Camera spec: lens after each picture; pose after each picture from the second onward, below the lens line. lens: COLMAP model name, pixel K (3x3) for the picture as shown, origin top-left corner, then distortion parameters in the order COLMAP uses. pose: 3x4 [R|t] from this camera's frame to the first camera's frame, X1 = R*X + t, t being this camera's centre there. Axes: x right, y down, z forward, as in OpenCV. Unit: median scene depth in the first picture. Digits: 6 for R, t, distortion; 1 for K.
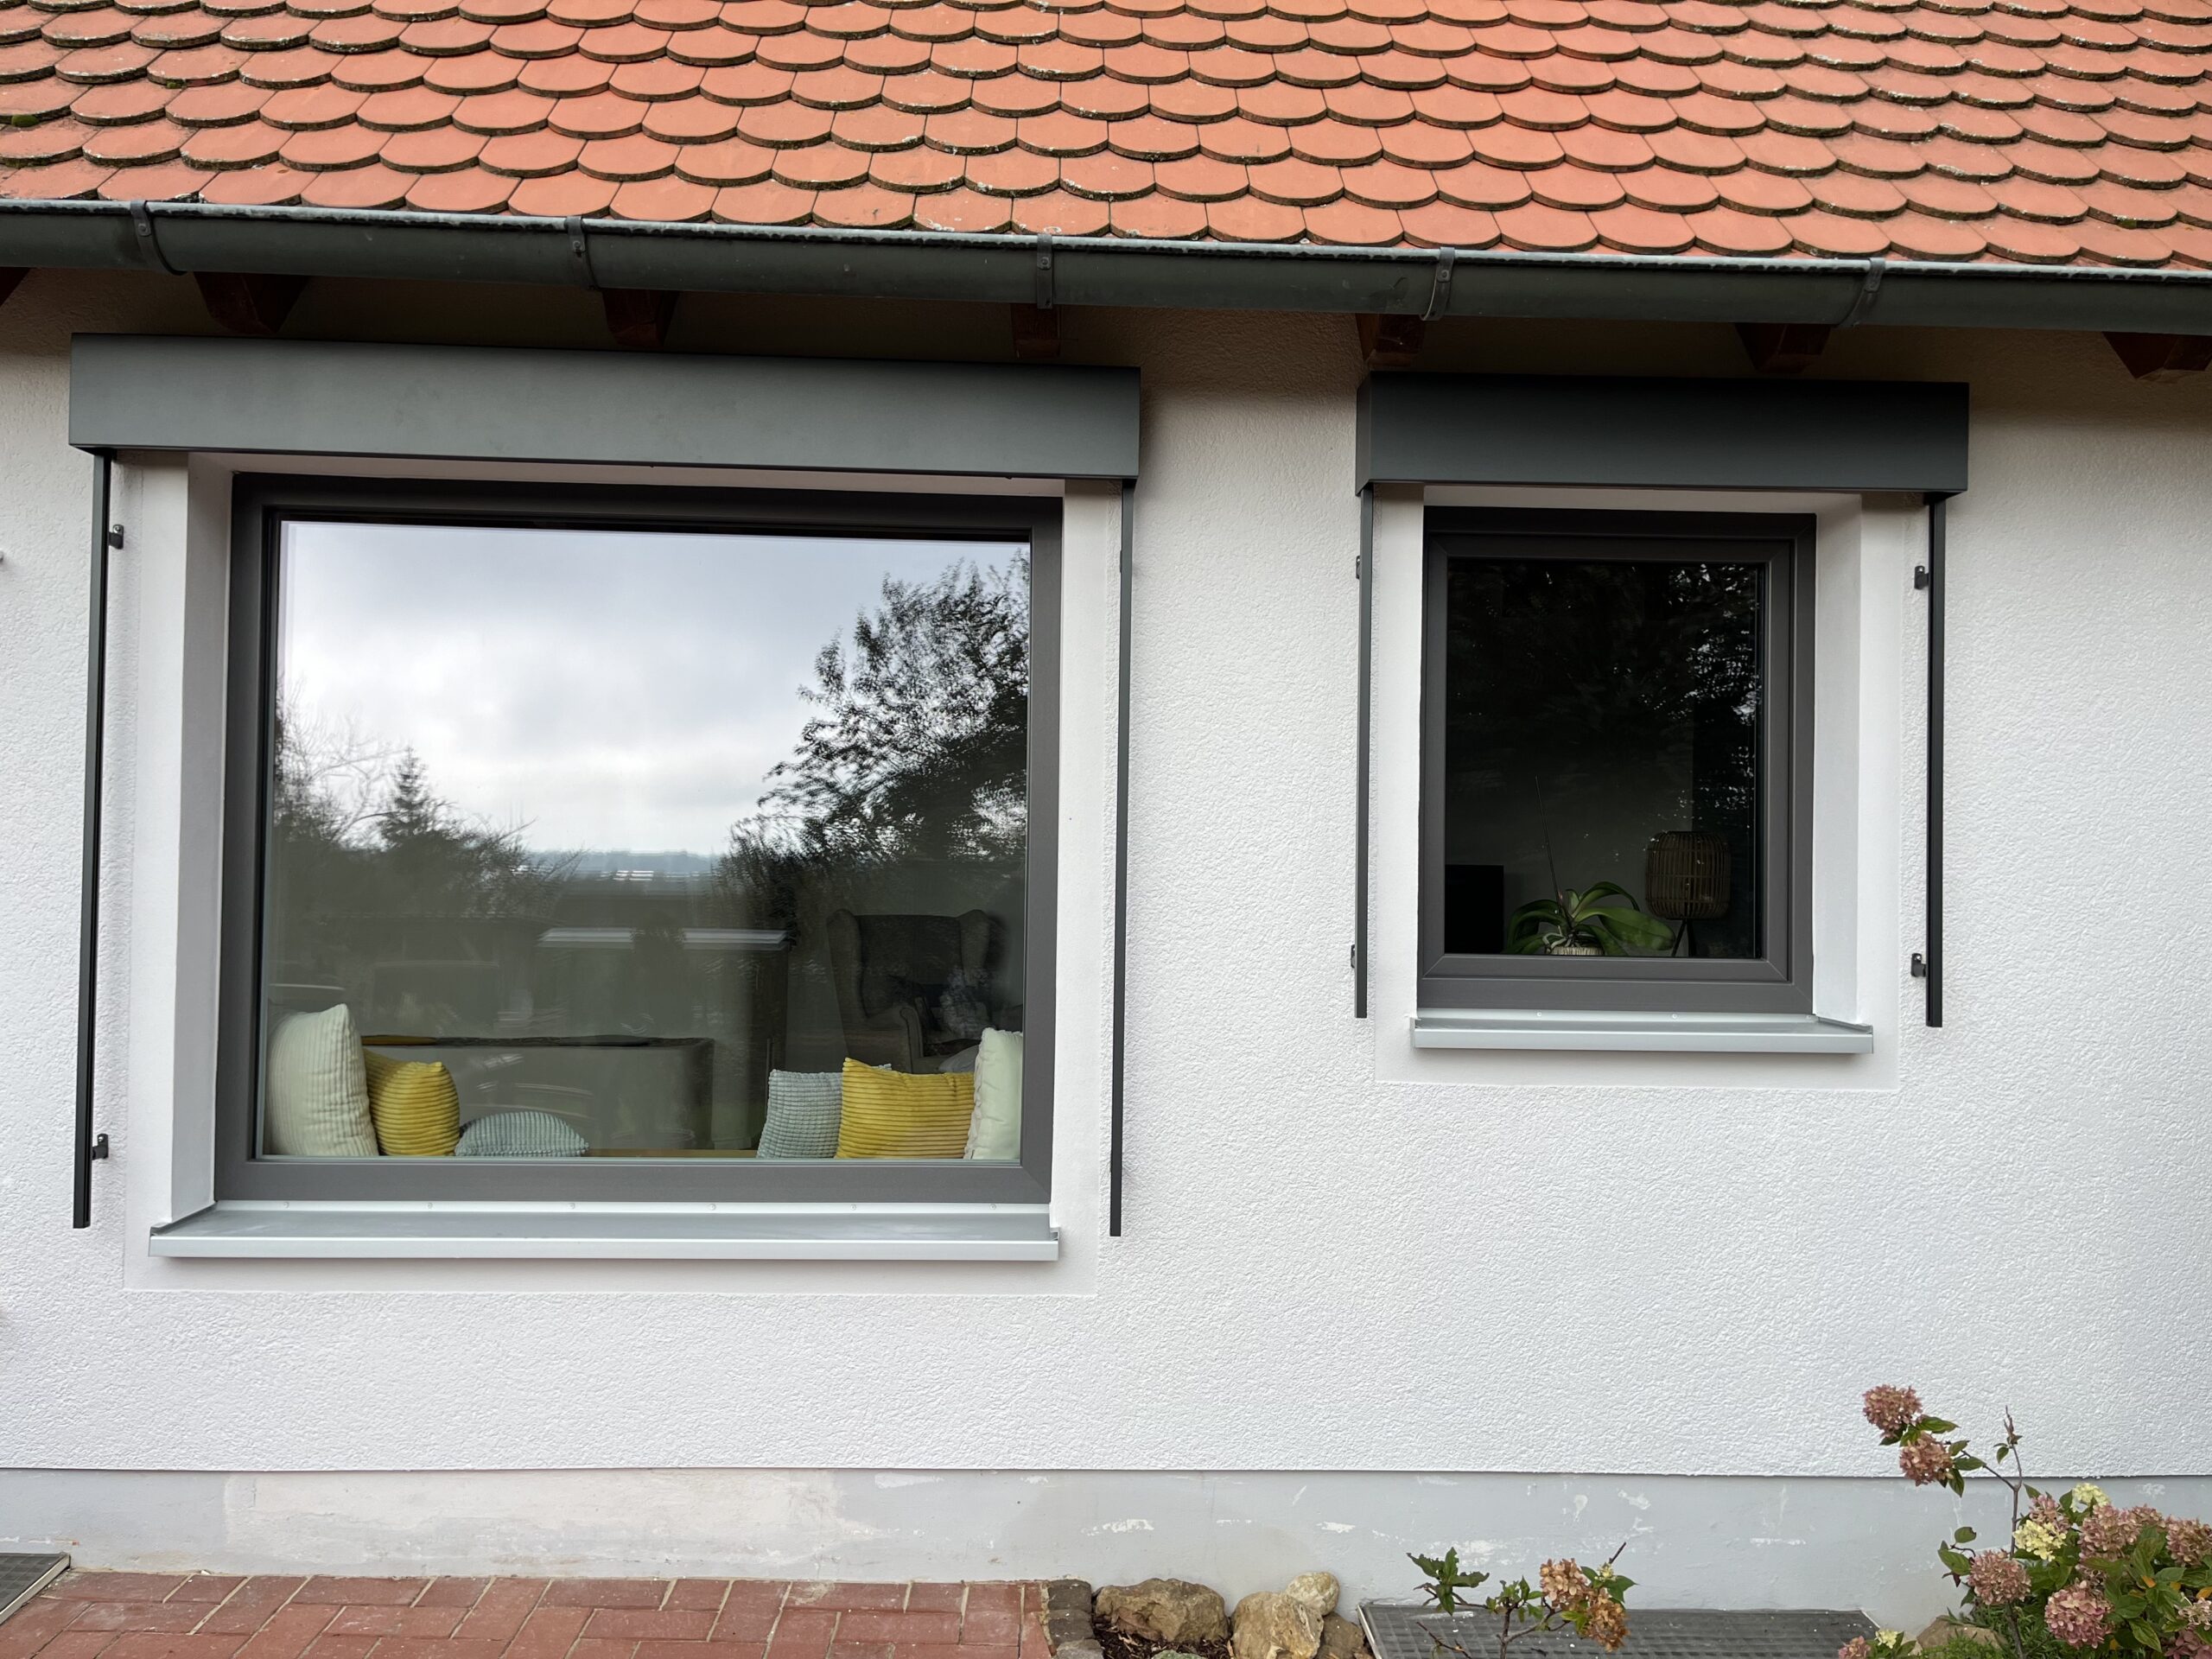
lens RADIAL K [[1665.1, 0, 1105.6], [0, 1665.1, 815.1], [0, 0, 1]] dist [0.084759, -0.112386]
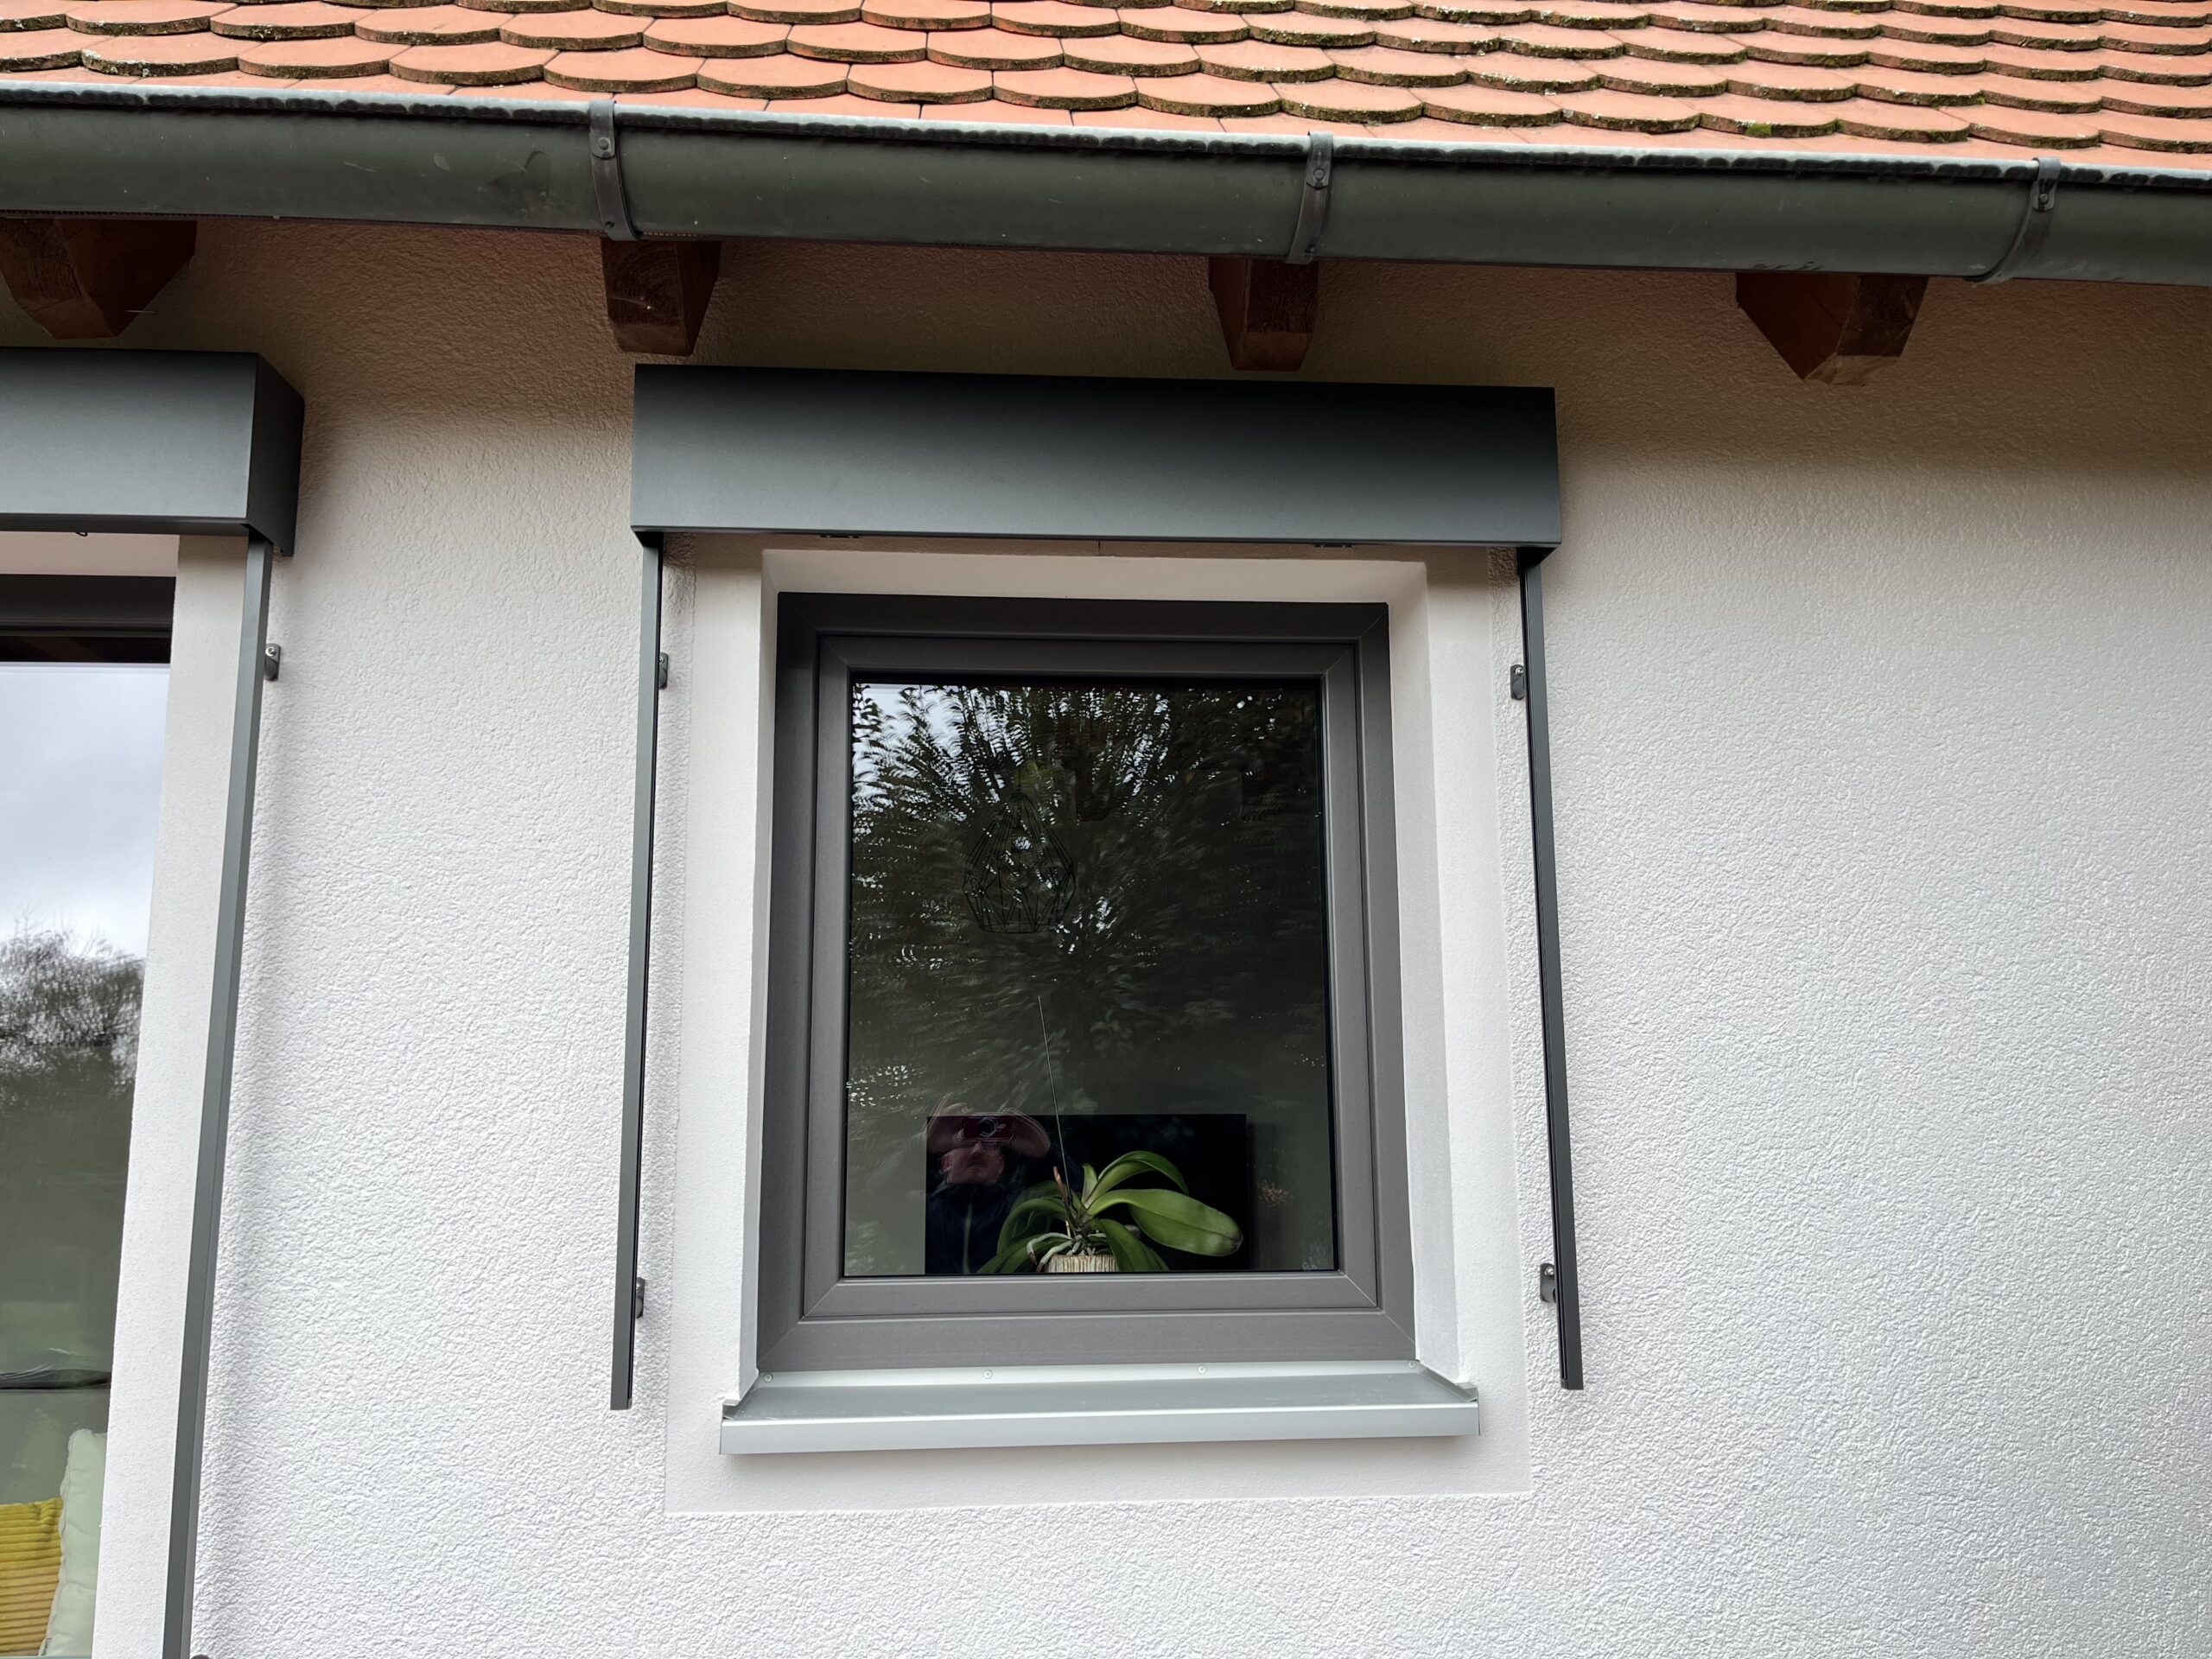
lens RADIAL K [[1640.3, 0, 1106.0], [0, 1640.3, 833.8], [0, 0, 1]] dist [0.055422, -0.066324]
pose [[0.998989, -0.016419, 0.041855, 0.292895], [0.022063, 0.990163, -0.138172, 0.004375], [-0.039175, 0.138955, 0.989523, 0.373638]]
